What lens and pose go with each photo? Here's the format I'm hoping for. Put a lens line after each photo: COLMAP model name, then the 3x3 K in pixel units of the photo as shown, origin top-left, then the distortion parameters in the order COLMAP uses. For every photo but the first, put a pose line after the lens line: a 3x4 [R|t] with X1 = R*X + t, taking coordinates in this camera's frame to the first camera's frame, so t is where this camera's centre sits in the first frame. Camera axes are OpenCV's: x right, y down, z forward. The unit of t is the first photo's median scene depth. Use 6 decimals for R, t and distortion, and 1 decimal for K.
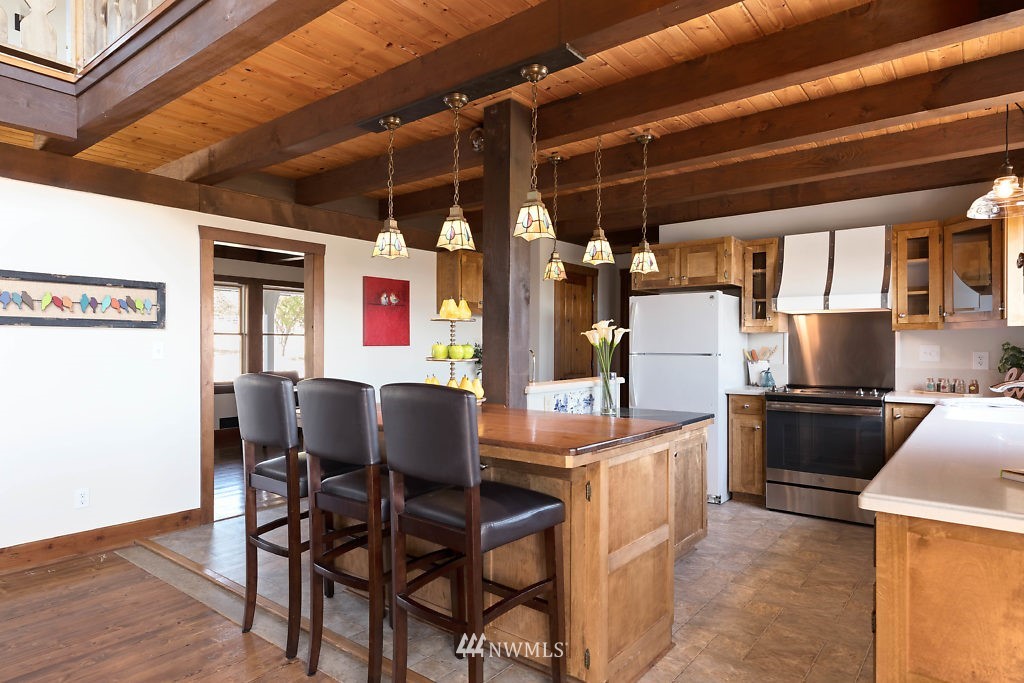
lens RADIAL K [[602.1, 0, 510.8], [0, 602.1, 344.6], [0, 0, 1]] dist [-0.003320, -0.000371]
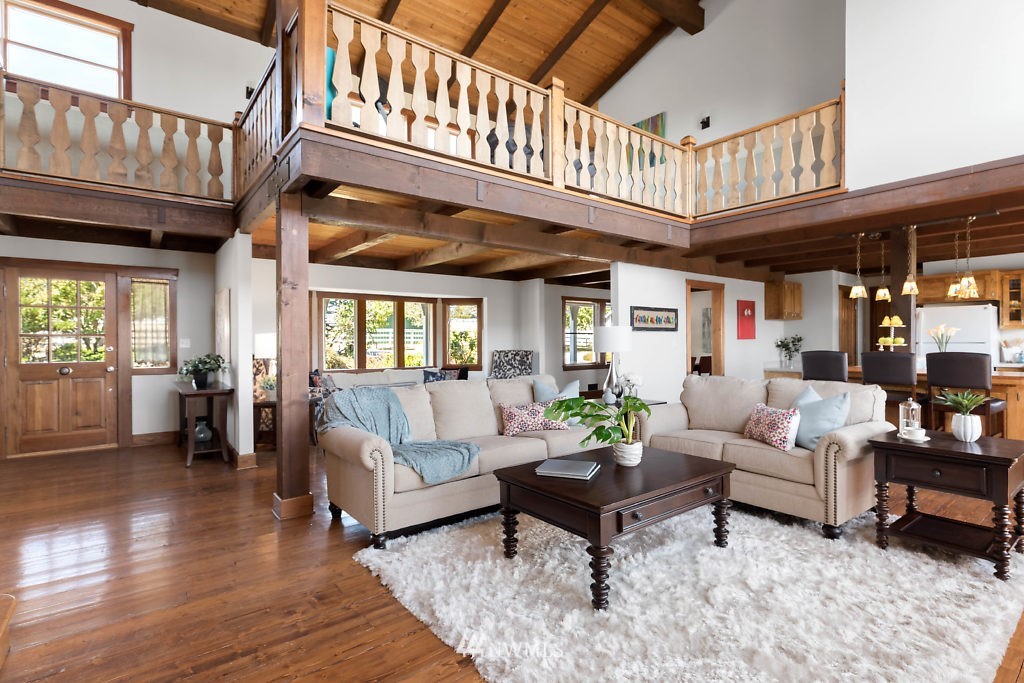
lens RADIAL K [[498.7, 0, 514.1], [0, 498.7, 342.6], [0, 0, 1]] dist [-0.004687, -0.000301]
pose [[0.972746, -0.006808, -0.231774, -0.690502], [0.008148, 0.999955, 0.004826, -0.002684], [0.231731, -0.006583, 0.972758, -0.704002]]
